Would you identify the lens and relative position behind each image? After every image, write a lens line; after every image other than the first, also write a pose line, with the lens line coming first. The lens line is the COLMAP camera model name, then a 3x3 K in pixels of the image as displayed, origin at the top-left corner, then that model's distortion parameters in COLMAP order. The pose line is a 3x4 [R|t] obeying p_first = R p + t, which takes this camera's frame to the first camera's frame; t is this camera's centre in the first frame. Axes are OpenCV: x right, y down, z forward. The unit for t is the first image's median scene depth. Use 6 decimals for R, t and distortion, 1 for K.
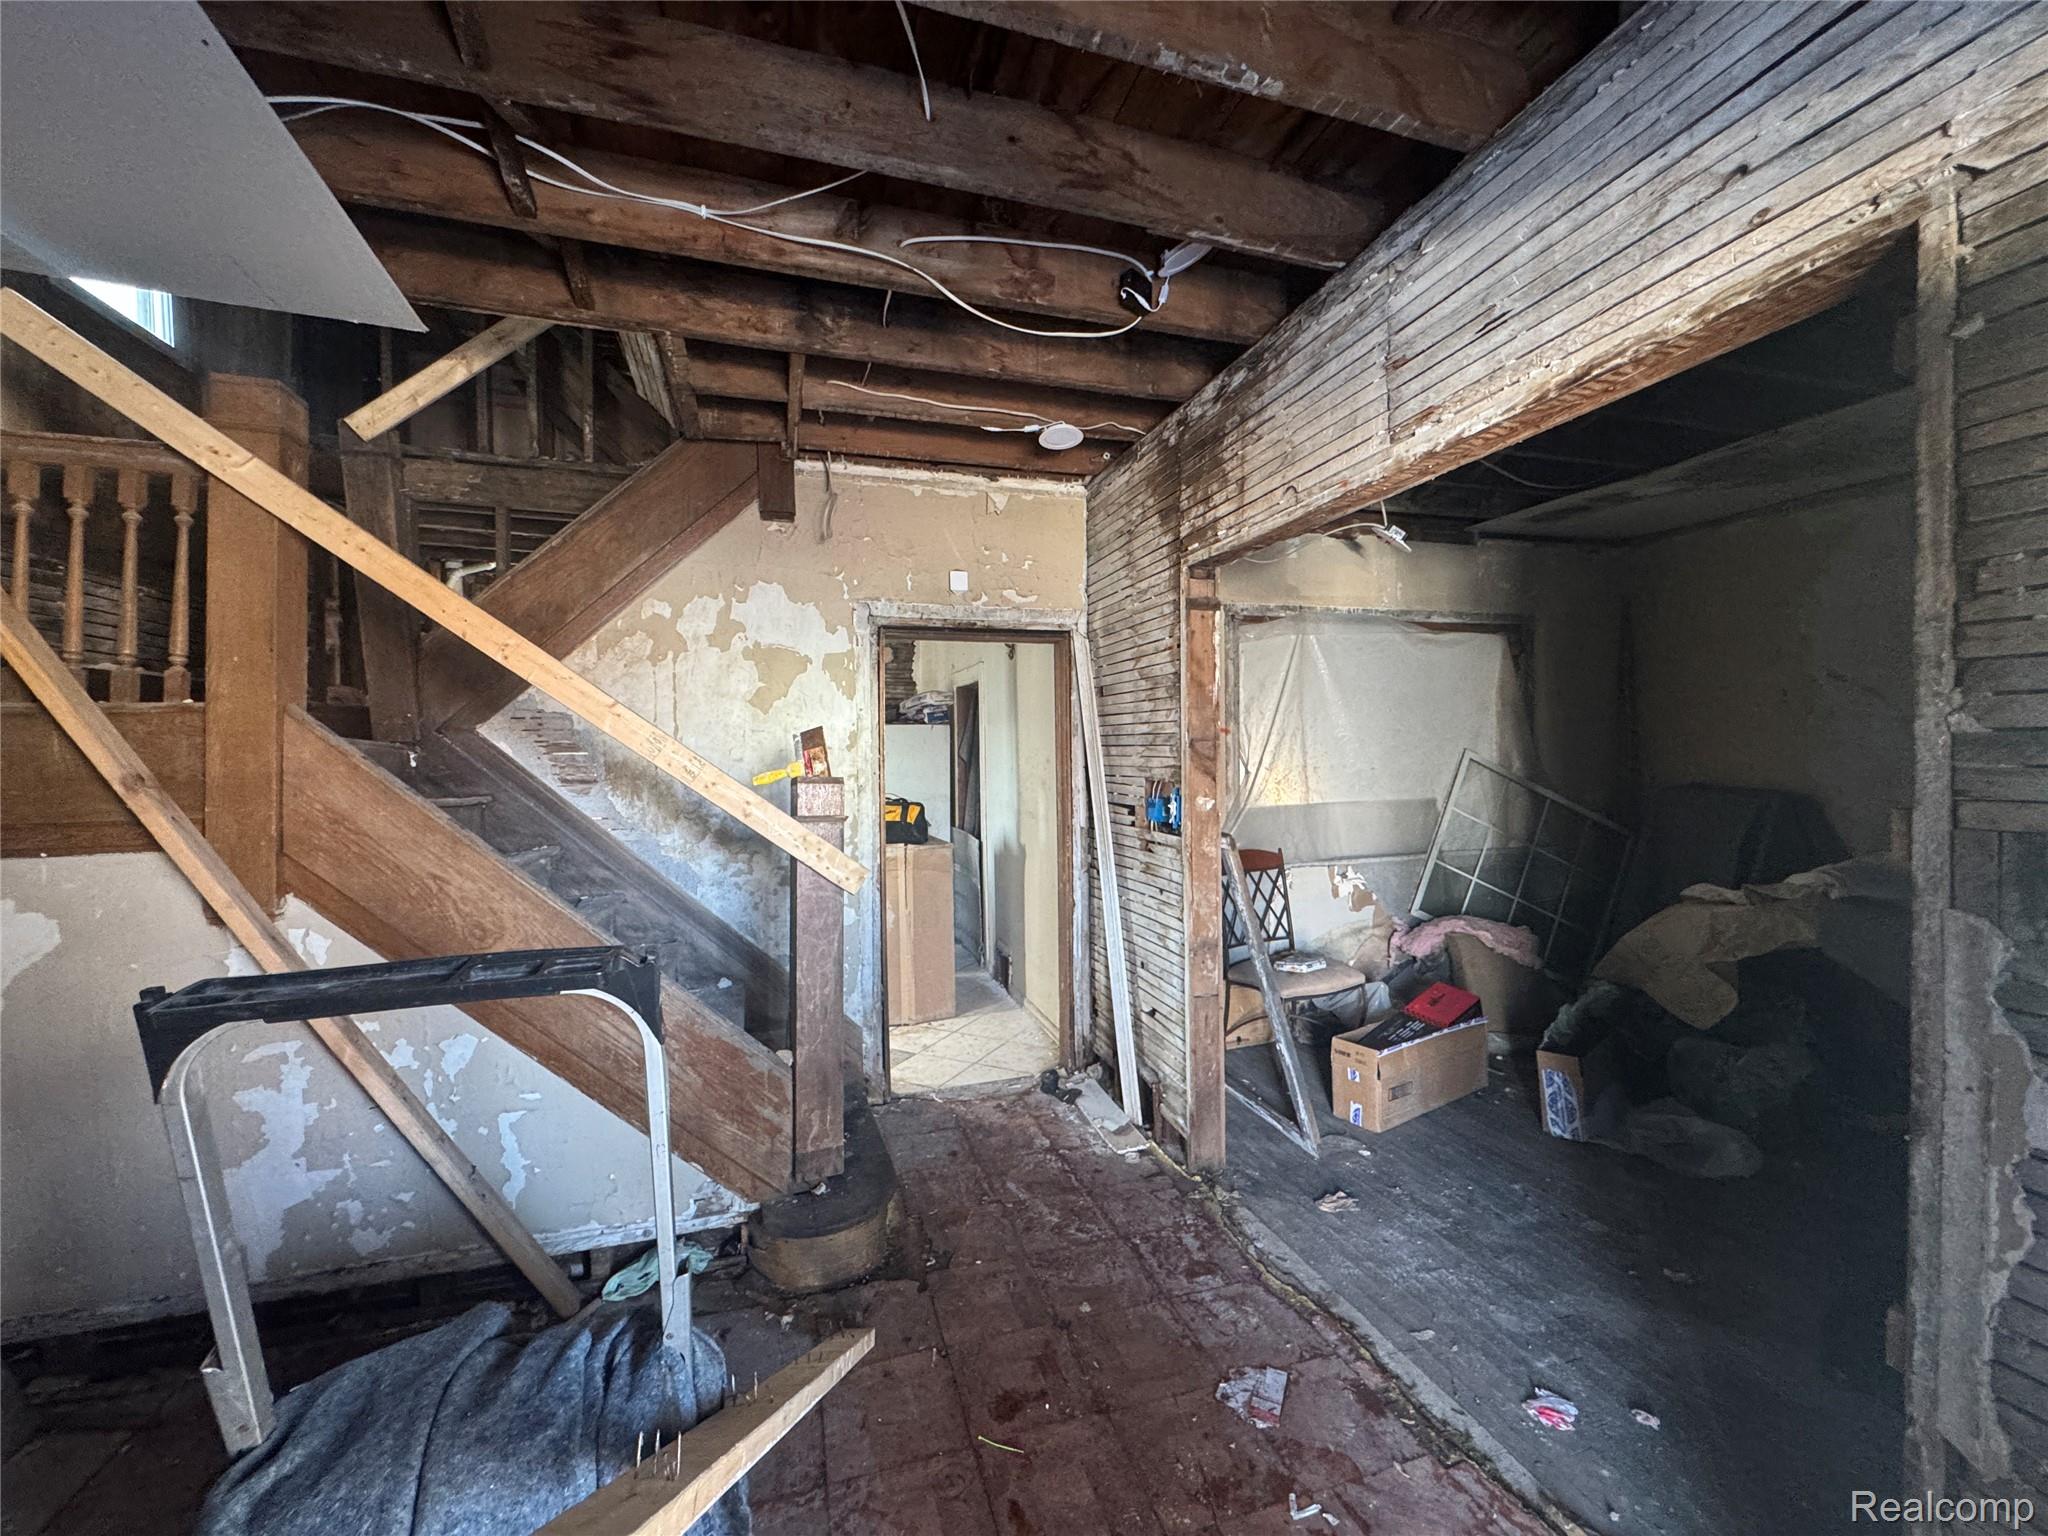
lens RADIAL K [[821.6, 0, 1021.2], [0, 821.6, 769.3], [0, 0, 1]] dist [-0.001150, 0.000105]
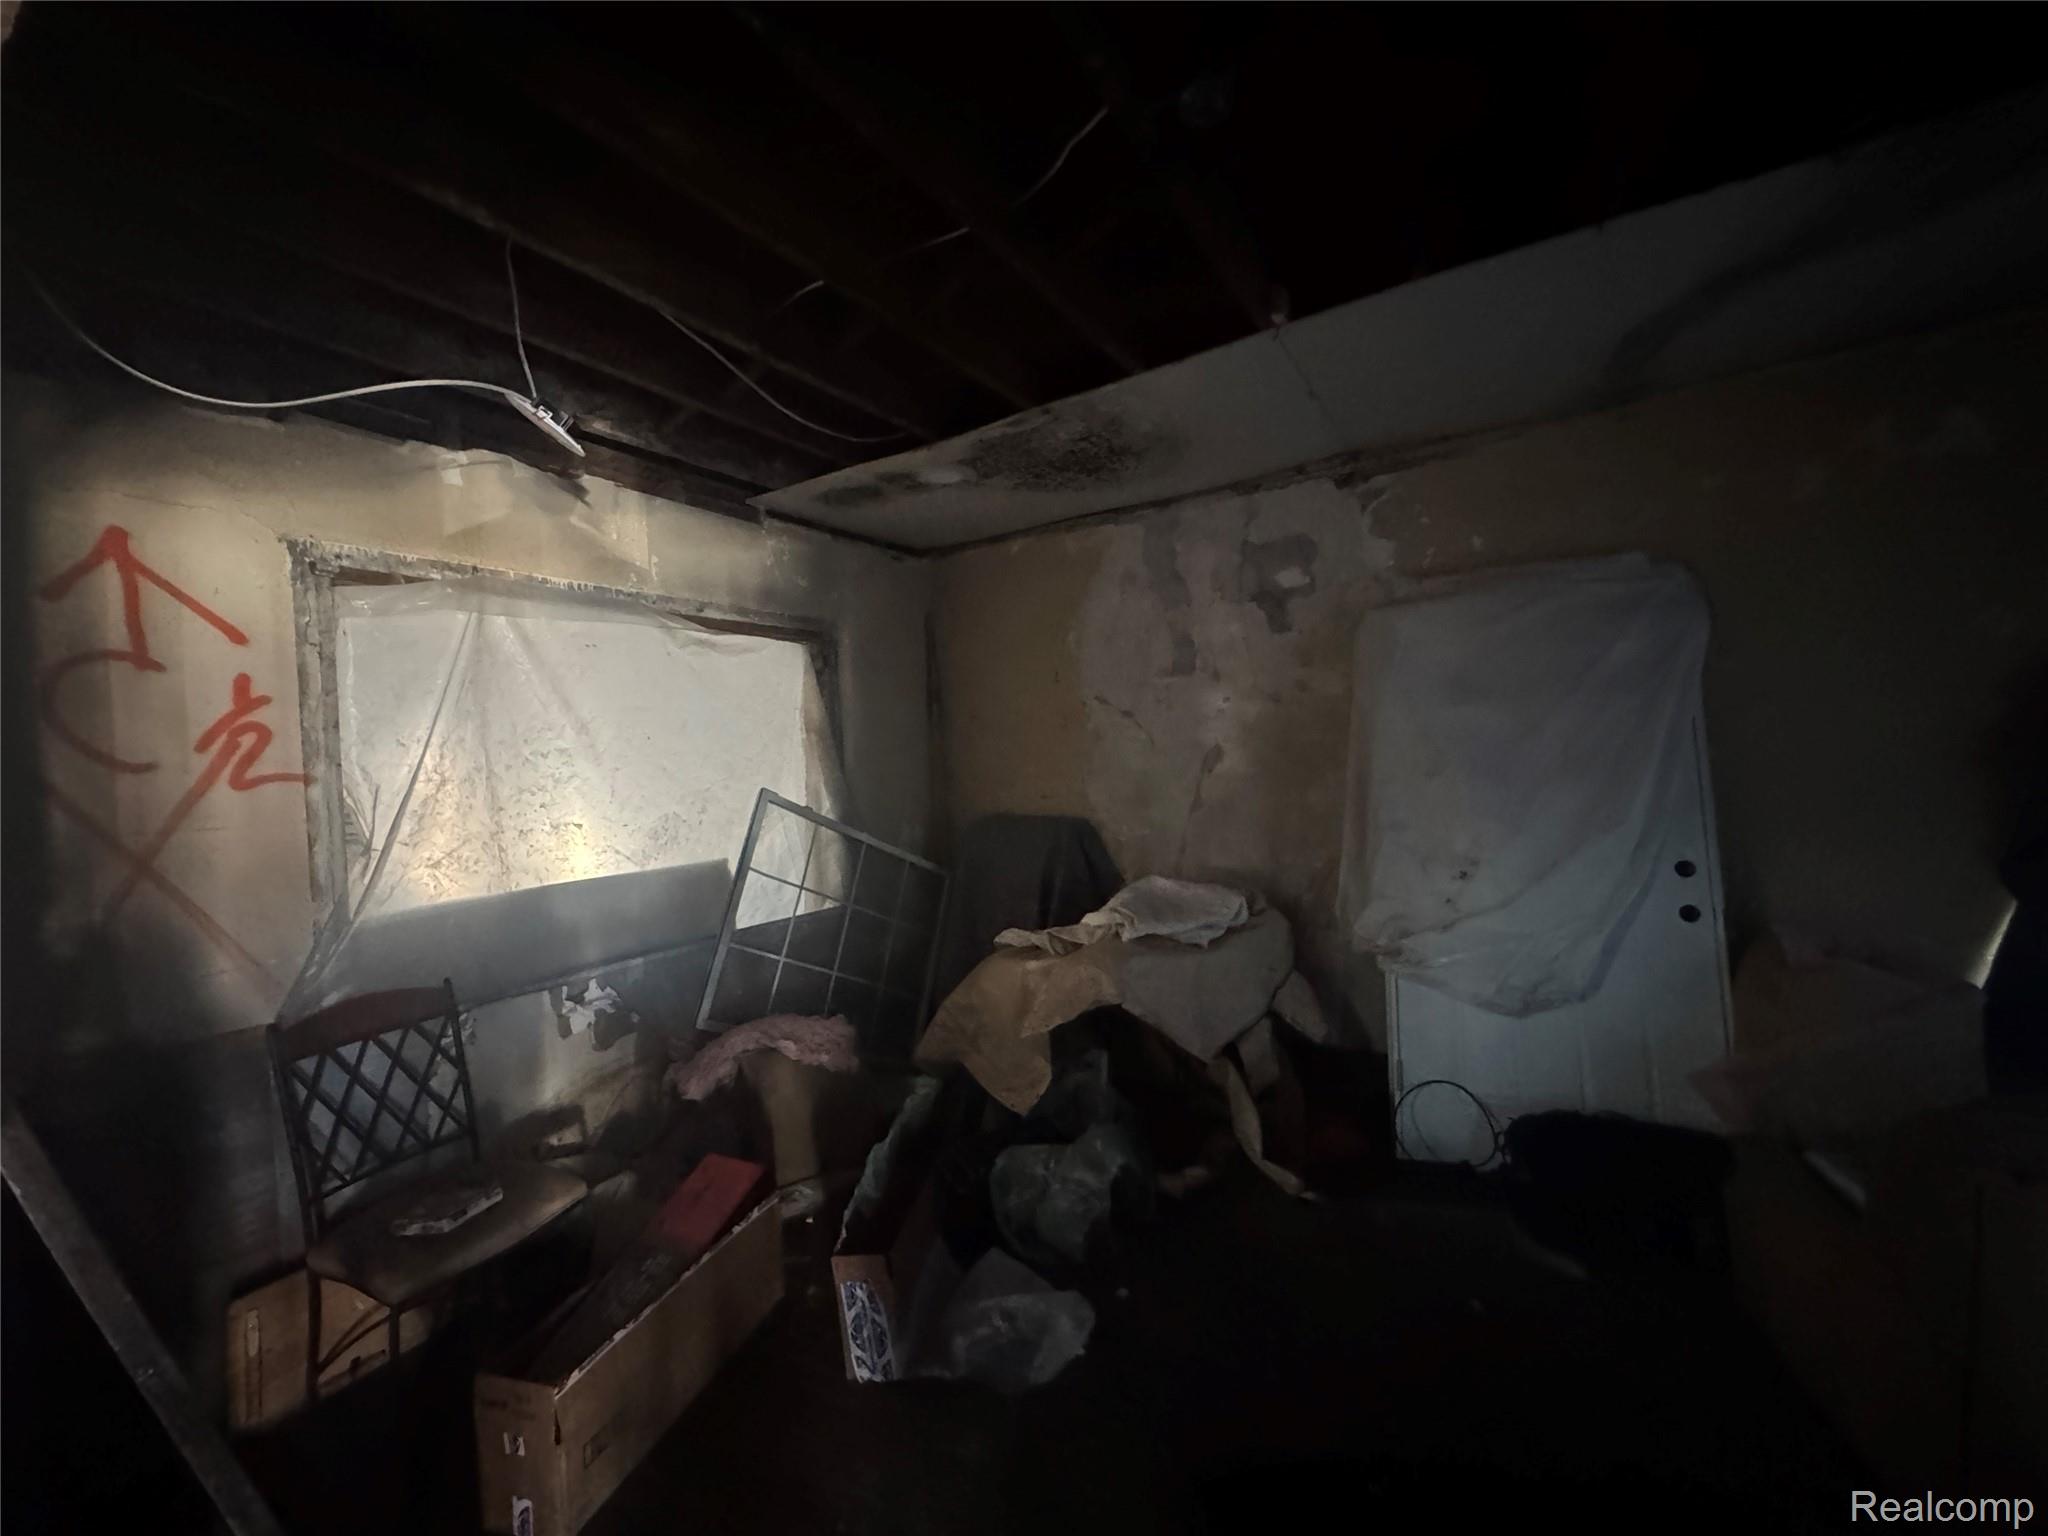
lens RADIAL K [[821.6, 0, 1023.2], [0, 821.6, 768.7], [0, 0, 1]] dist [-0.001150, 0.000105]
pose [[0.754785, -0.032061, 0.655189, 0.249381], [0.059493, 0.998034, -0.019698, -0.015264], [-0.653269, 0.053847, 0.755208, 0.295946]]
